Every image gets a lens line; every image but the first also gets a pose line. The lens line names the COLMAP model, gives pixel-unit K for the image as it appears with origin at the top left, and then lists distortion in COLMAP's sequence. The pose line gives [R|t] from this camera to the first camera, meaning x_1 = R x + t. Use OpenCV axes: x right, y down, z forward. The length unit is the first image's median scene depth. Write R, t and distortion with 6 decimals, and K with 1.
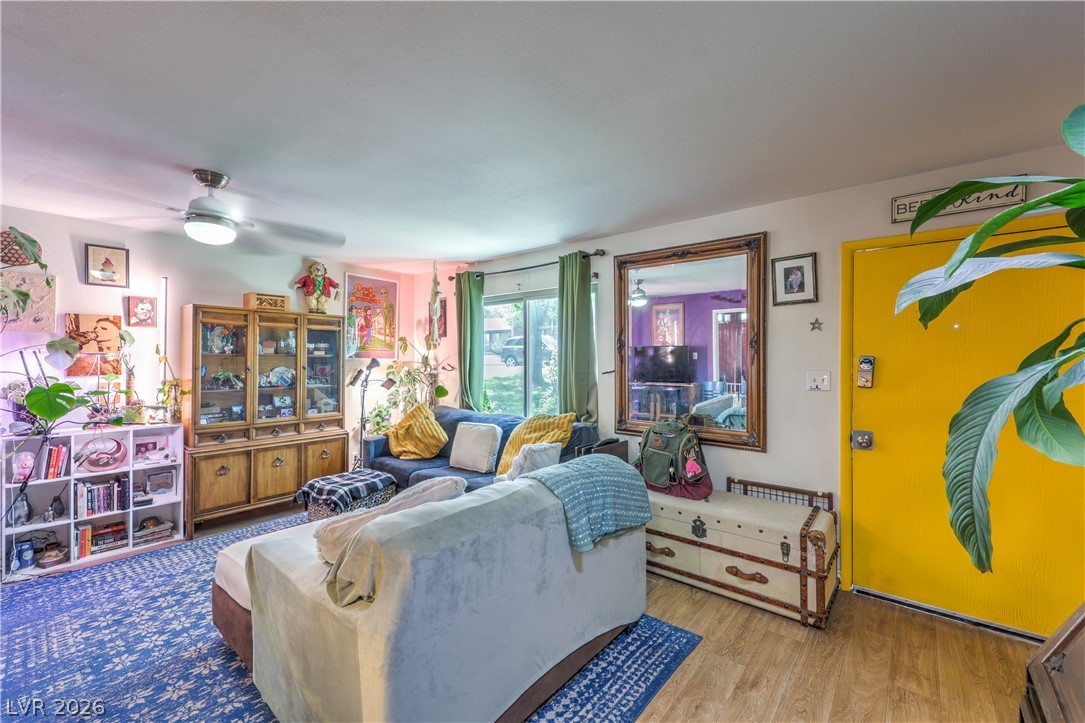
lens RADIAL K [[447.8, 0, 552.3], [0, 447.8, 359.1], [0, 0, 1]] dist [0.011037, 0.000287]
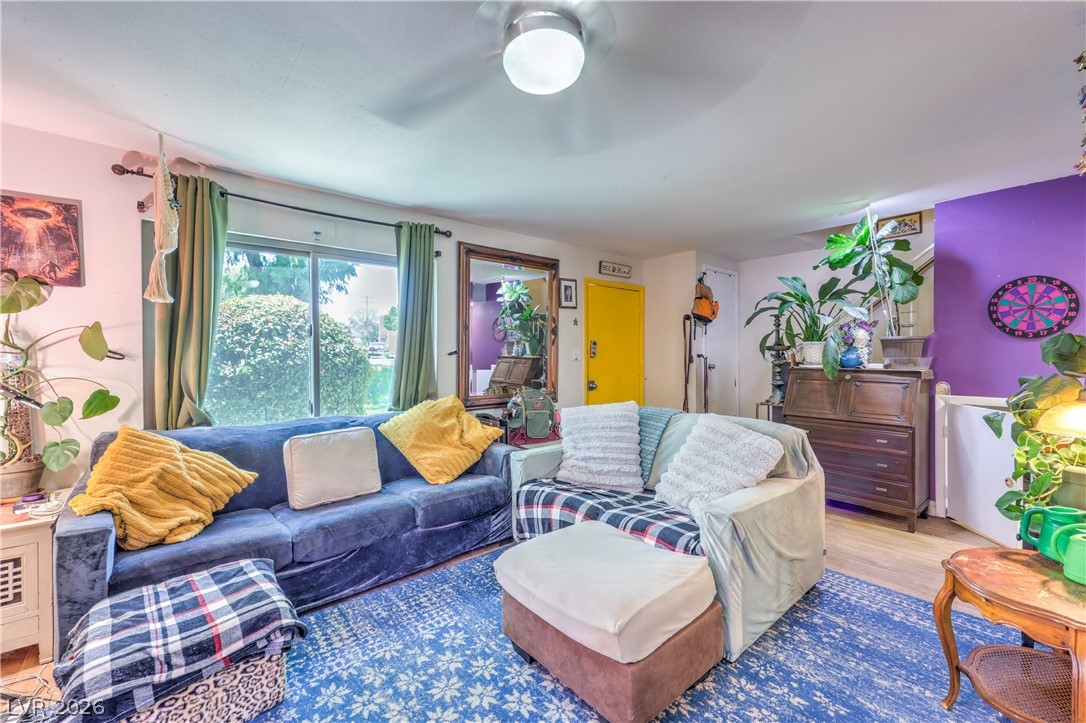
lens RADIAL K [[448.2, 0, 543.5], [0, 448.2, 359.3], [0, 0, 1]] dist [0.011037, 0.000287]
pose [[0.183875, -0.017812, 0.982788, -0.833272], [0.005605, 0.999839, 0.017072, 0.026392], [-0.982934, 0.002370, 0.183945, 0.604640]]
